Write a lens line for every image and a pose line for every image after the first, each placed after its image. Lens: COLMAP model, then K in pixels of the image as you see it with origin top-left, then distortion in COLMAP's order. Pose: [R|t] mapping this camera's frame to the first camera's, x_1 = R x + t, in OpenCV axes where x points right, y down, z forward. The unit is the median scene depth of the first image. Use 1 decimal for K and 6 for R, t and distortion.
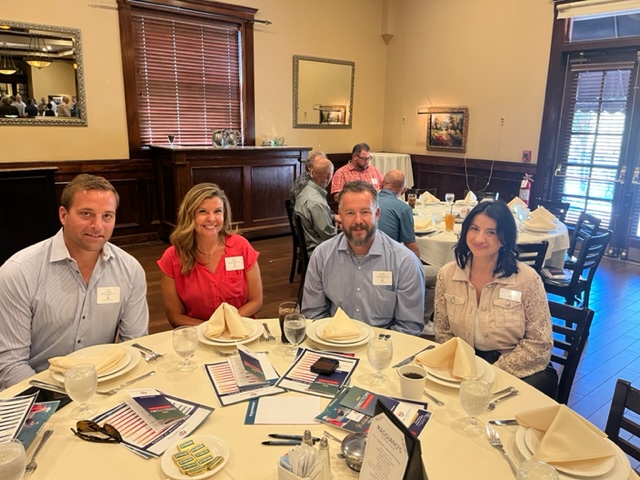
lens RADIAL K [[490.2, 0, 320.0], [0, 490.2, 240.0], [0, 0, 1]] dist [0.054261, -0.080490]
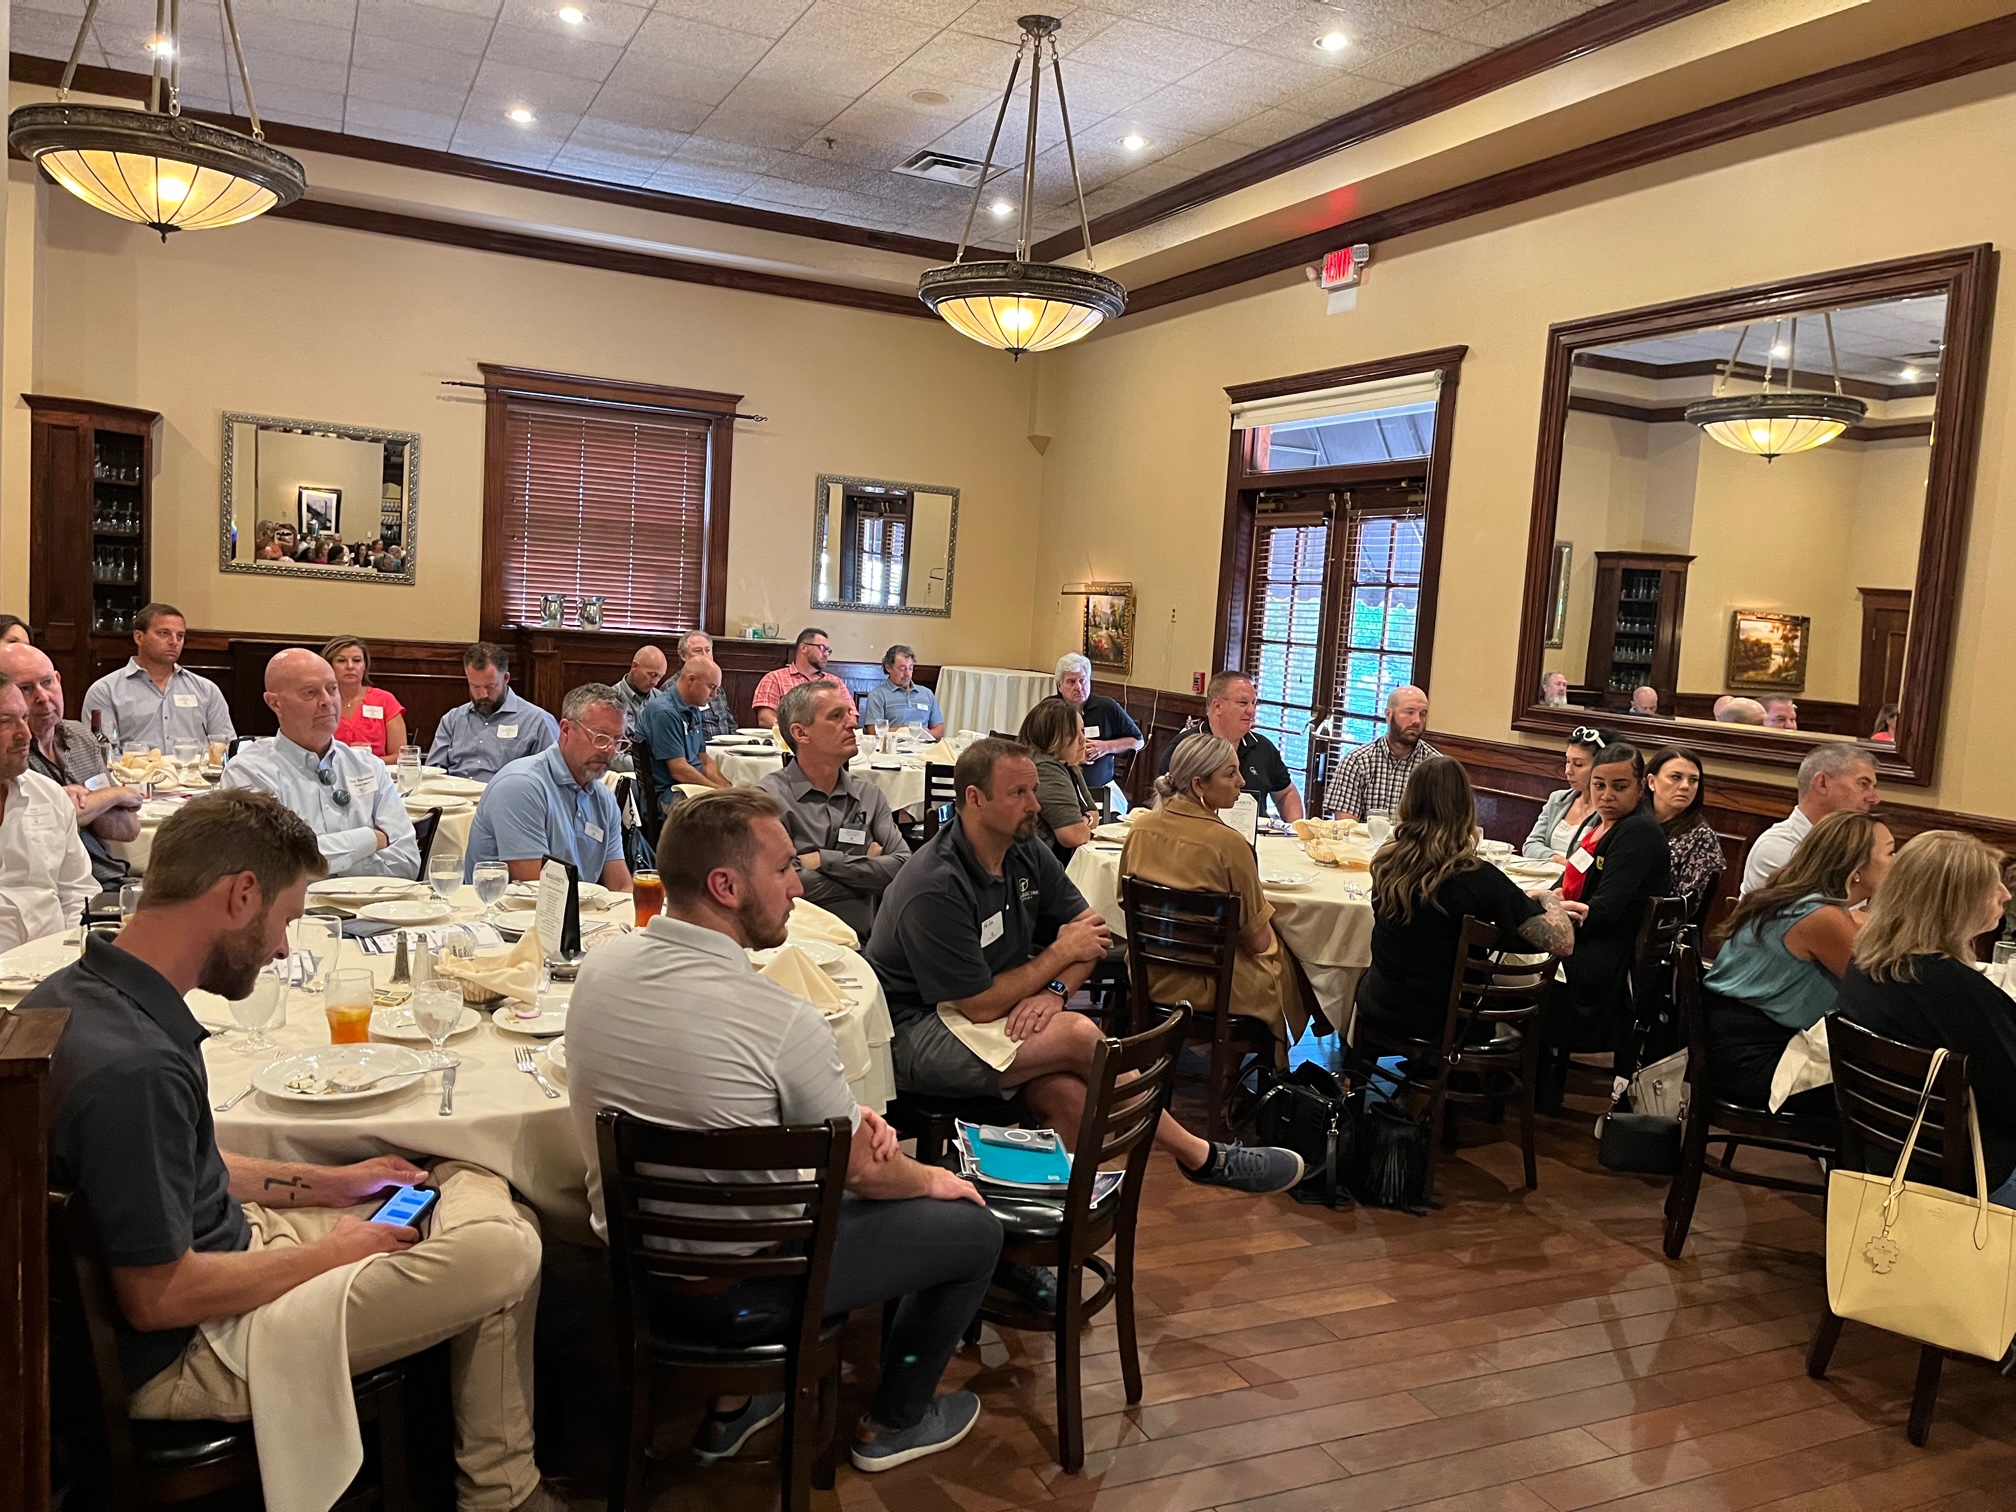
lens RADIAL K [[1548.6, 0, 983.9], [0, 1548.6, 756.9], [0, 0, 1]] dist [0.019675, -0.005290]
pose [[0.968986, 0.070007, -0.236992, 0.580970], [-0.103887, 0.985572, -0.133622, 0.137999], [0.224219, 0.154098, 0.962278, -0.557510]]
